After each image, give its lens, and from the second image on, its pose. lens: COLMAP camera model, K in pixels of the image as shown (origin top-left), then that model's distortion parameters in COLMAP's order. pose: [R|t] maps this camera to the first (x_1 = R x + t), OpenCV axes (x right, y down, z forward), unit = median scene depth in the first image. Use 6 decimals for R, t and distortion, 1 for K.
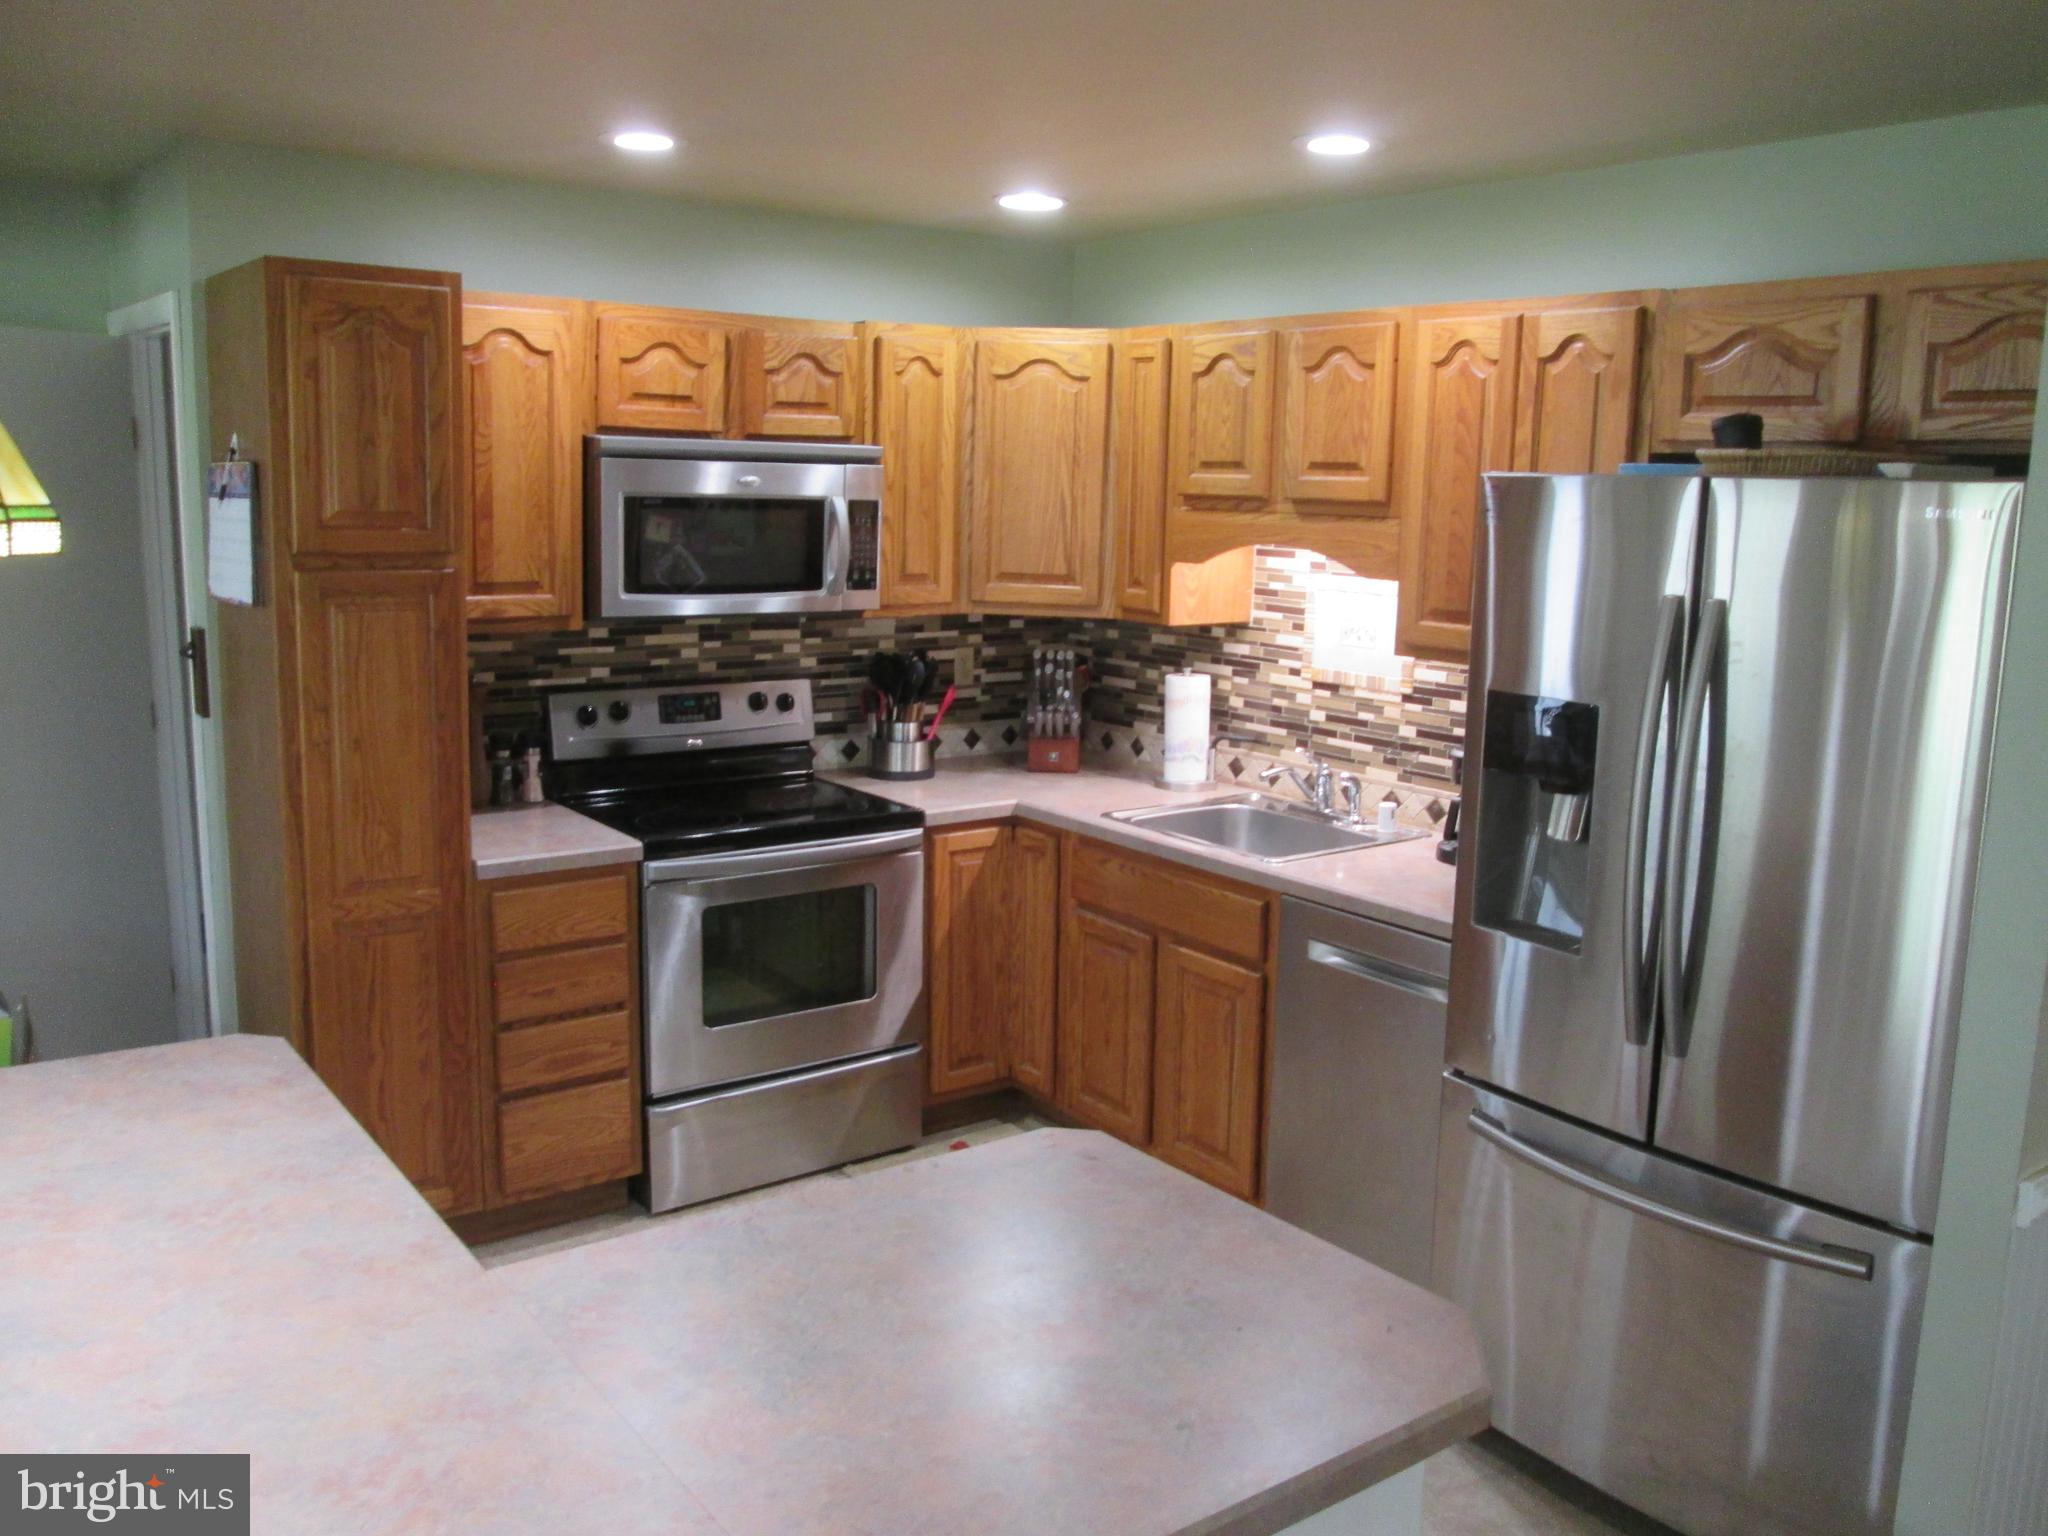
lens RADIAL K [[1705.2, 0, 1023.7], [0, 1705.2, 764.3], [0, 0, 1]] dist [-0.024524, 0.014885]
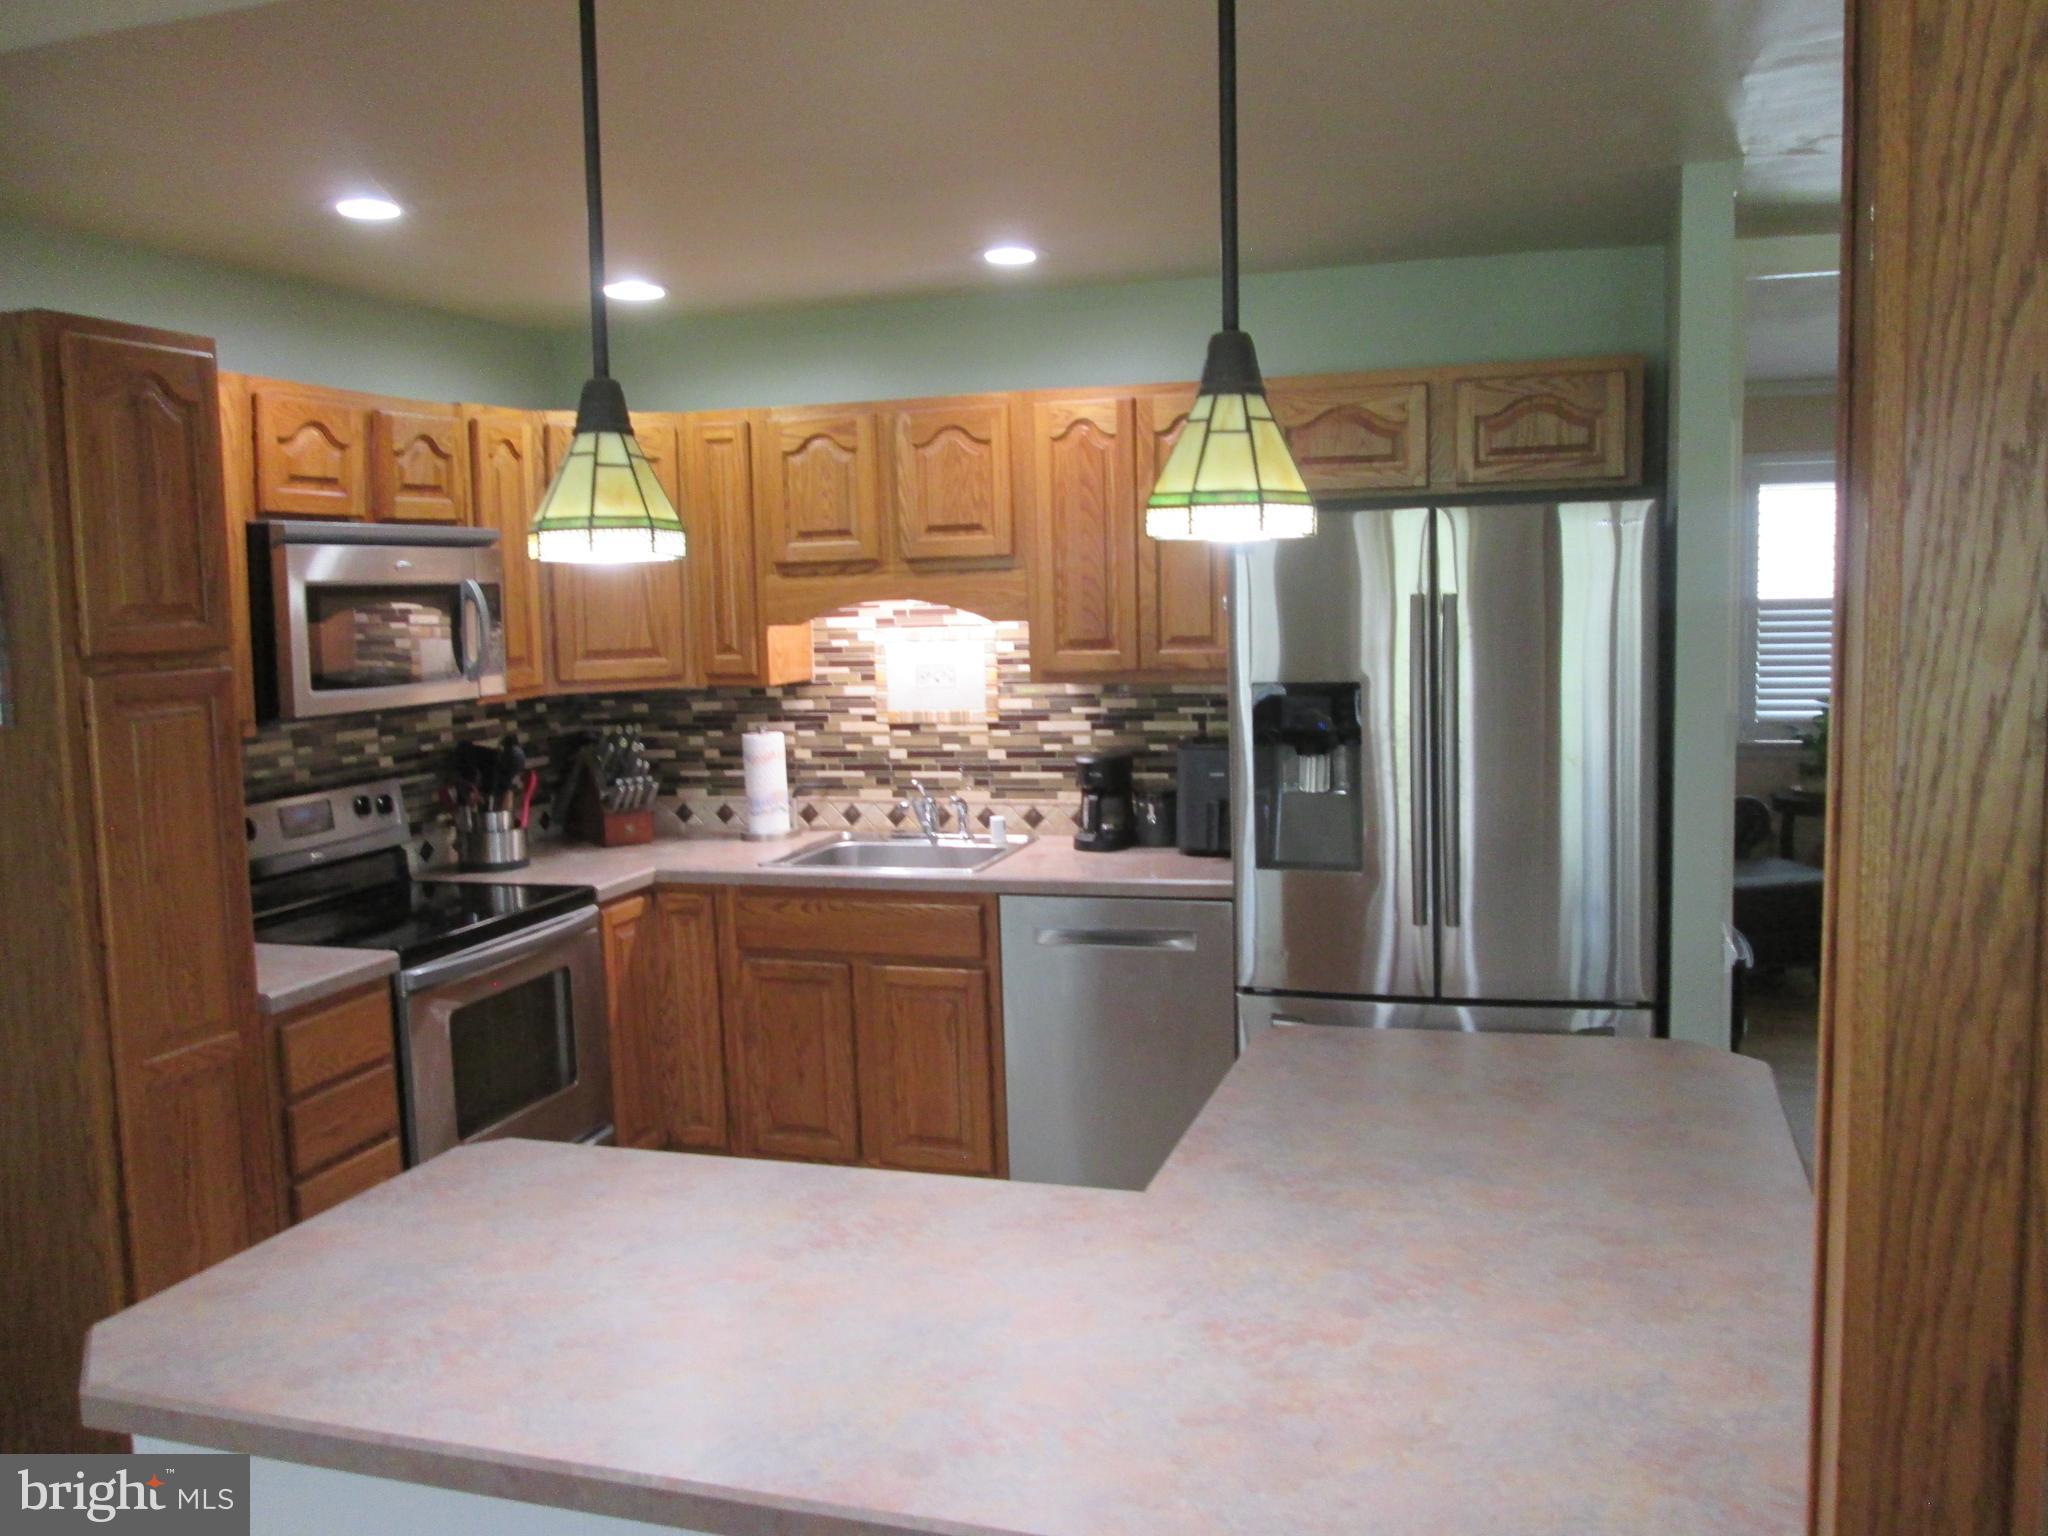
lens RADIAL K [[1705.2, 0, 1023.2], [0, 1705.2, 766.3], [0, 0, 1]] dist [-0.024524, 0.014885]
pose [[0.815043, -0.110791, 0.568710, -0.428161], [0.144707, 0.989366, -0.014646, 0.008408], [-0.561039, 0.094234, 0.822408, 0.034241]]
